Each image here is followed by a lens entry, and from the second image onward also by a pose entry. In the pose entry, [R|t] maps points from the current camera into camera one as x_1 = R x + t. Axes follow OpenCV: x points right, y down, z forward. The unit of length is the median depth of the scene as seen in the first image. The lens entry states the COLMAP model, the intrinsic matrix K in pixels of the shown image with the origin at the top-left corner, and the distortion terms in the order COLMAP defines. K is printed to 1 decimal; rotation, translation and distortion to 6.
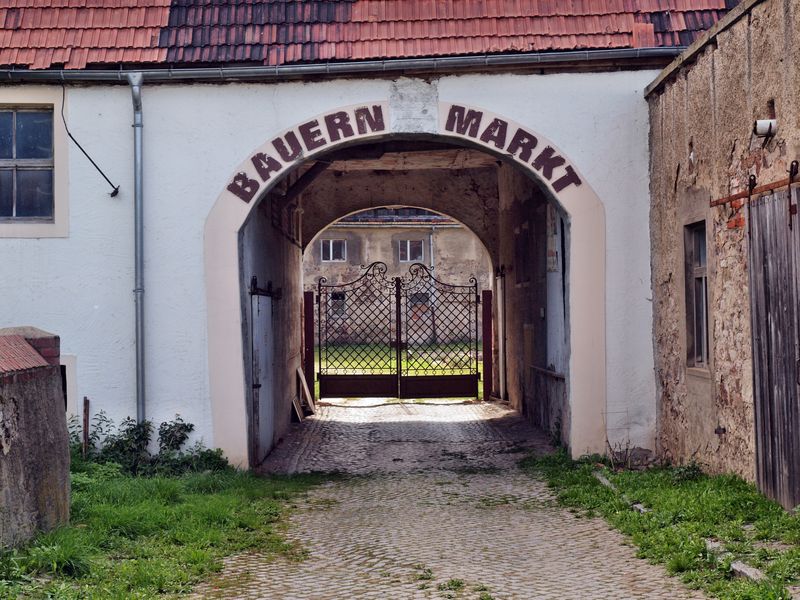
lens RADIAL K [[1498.6, 0, 400.1], [0, 1498.6, 299.5], [0, 0, 1]] dist [-0.008686, 0.000000]
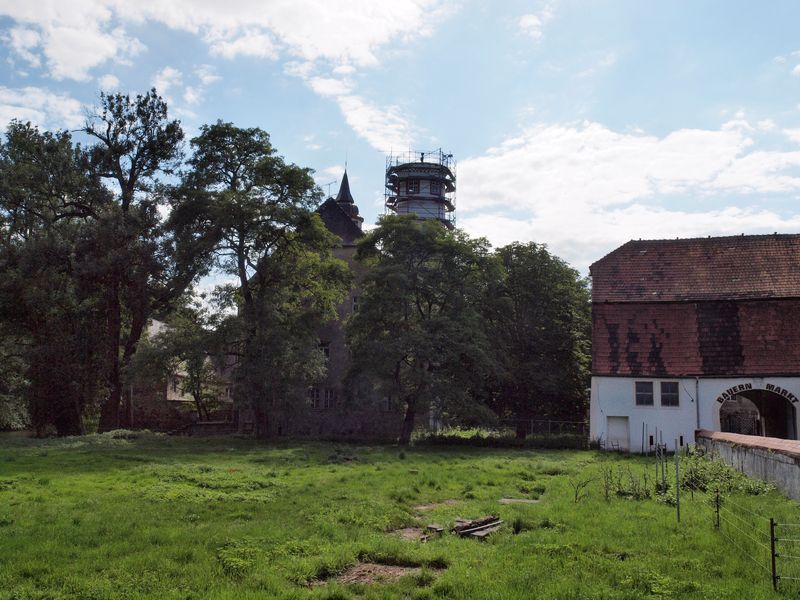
lens RADIAL K [[887.0, 0, 383.9], [0, 887.0, 288.7], [0, 0, 1]] dist [0.019444, 0.000000]
pose [[0.970823, -0.012676, -0.239464, -0.466810], [-0.019539, 0.991100, -0.131675, -0.031902], [0.239002, 0.132512, 0.961935, -2.054792]]
